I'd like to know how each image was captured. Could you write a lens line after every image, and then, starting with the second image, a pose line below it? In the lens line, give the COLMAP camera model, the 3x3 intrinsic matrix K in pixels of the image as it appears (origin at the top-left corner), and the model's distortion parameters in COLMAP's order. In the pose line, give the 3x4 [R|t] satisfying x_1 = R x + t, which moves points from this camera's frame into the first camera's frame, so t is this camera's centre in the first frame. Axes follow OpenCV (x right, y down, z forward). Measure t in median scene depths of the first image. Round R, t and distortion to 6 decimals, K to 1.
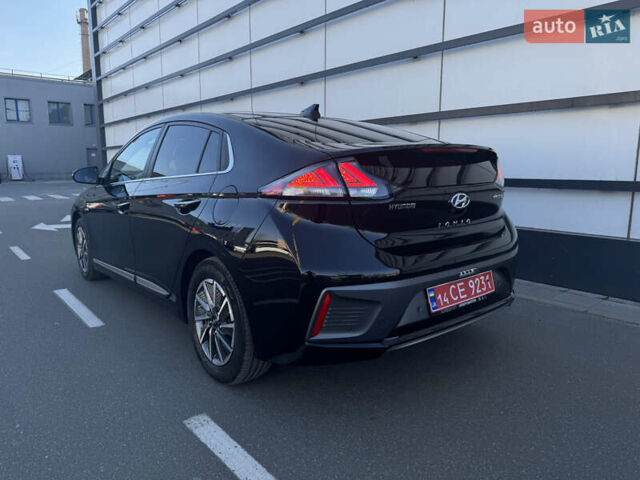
lens RADIAL K [[457.9, 0, 311.9], [0, 457.9, 243.8], [0, 0, 1]] dist [0.038508, -0.043780]
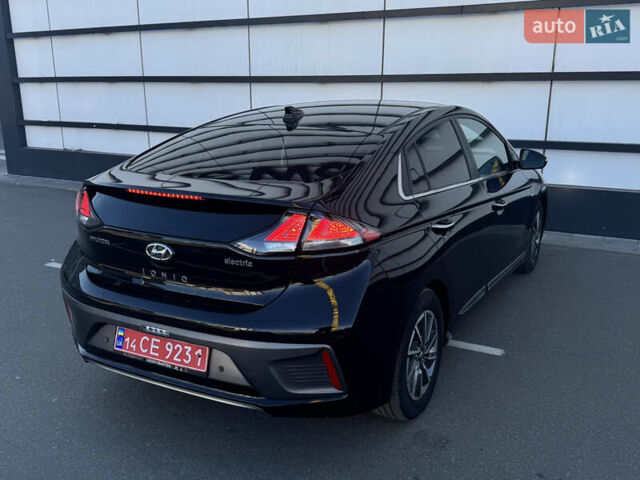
lens RADIAL K [[625.8, 0, 326.0], [0, 625.8, 274.4], [0, 0, 1]] dist [0.008531, 0.000000]
pose [[0.389511, 0.285576, -0.875630, 1.511461], [-0.164997, 0.956971, 0.238708, -0.391305], [0.906122, 0.051496, 0.419870, 0.778724]]
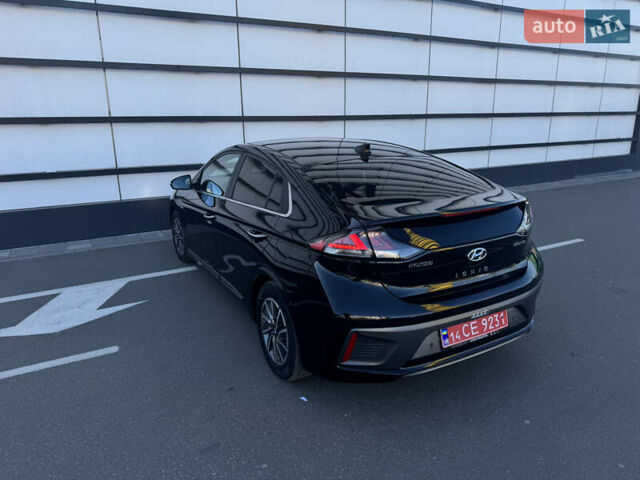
lens RADIAL K [[457.9, 0, 317.5], [0, 457.9, 242.0], [0, 0, 1]] dist [0.038508, -0.043780]
pose [[0.984777, 0.048280, -0.166985, 0.113822], [-0.029950, 0.993414, 0.110598, -0.241299], [0.171225, -0.103913, 0.979737, -0.220286]]
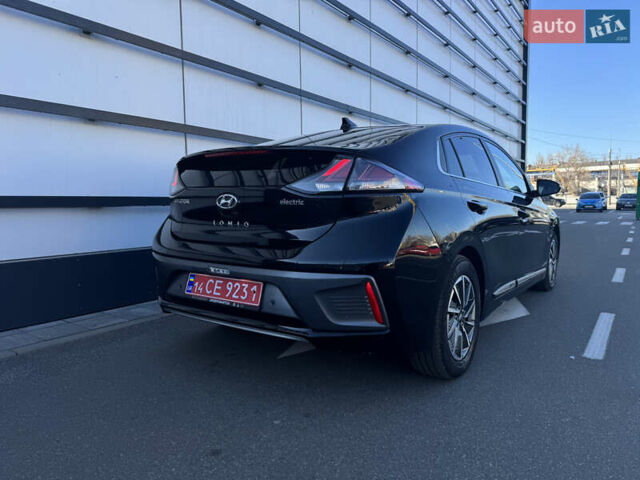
lens RADIAL K [[457.9, 0, 320.4], [0, 457.9, 239.1], [0, 0, 1]] dist [0.038508, -0.043780]
pose [[0.269819, 0.102846, -0.957403, 1.367745], [-0.171464, 0.983521, 0.057329, -0.104971], [0.947522, 0.148691, 0.283007, 0.911402]]
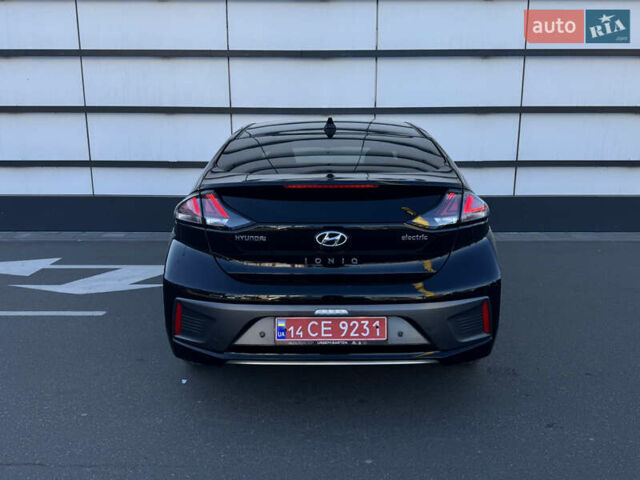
lens RADIAL K [[592.2, 0, 316.2], [0, 592.2, 265.2], [0, 0, 1]] dist [0.041851, 0.000000]
pose [[0.769250, 0.157250, -0.619296, 1.078096], [-0.115235, 0.987493, 0.107604, -0.168395], [0.628471, -0.011410, 0.777749, -0.002881]]
